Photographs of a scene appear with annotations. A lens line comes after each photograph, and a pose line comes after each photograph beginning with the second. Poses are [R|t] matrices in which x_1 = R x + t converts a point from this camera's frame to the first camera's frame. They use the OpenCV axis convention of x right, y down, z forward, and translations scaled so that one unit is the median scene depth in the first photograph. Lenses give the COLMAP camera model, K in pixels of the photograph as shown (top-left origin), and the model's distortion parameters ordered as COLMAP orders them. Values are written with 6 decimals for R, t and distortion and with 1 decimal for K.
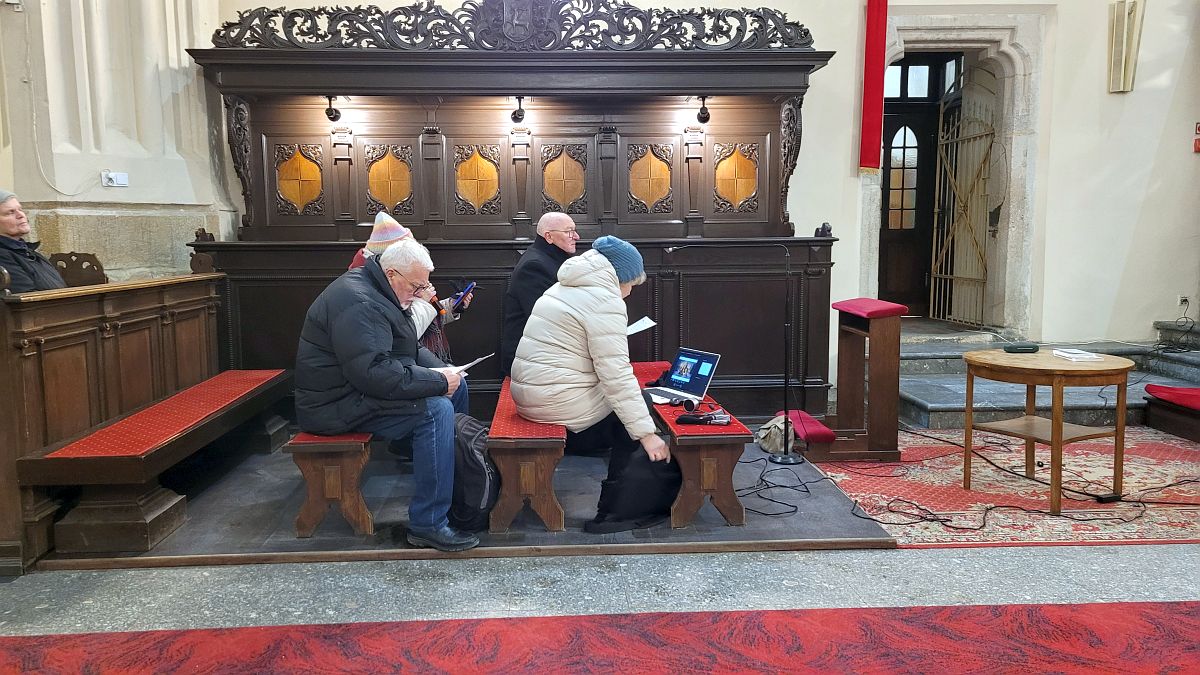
lens RADIAL K [[903.3, 0, 601.2], [0, 903.3, 329.8], [0, 0, 1]] dist [0.042432, -0.003250]
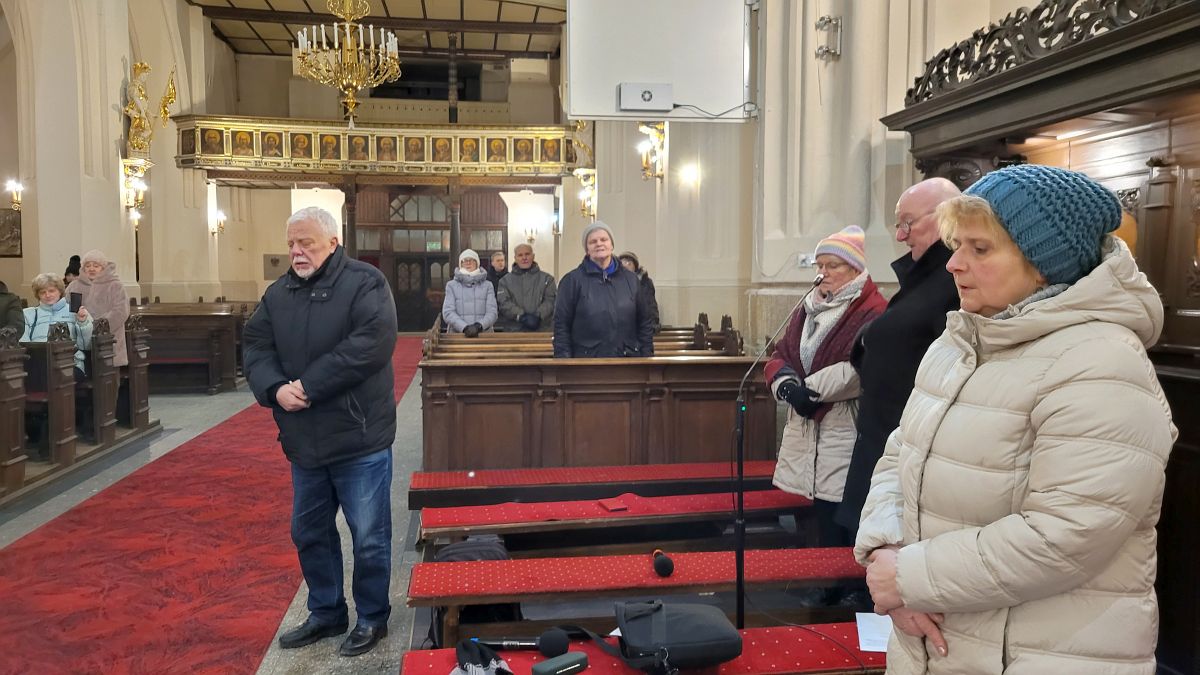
lens RADIAL K [[916.0, 0, 600.0], [0, 916.0, 337.5], [0, 0, 1]] dist [0.022989, -0.001402]
pose [[0.098862, 0.064695, -0.992996, 0.447340], [-0.117410, 0.991672, 0.052920, -0.097078], [0.988150, 0.111356, 0.105635, 0.614919]]
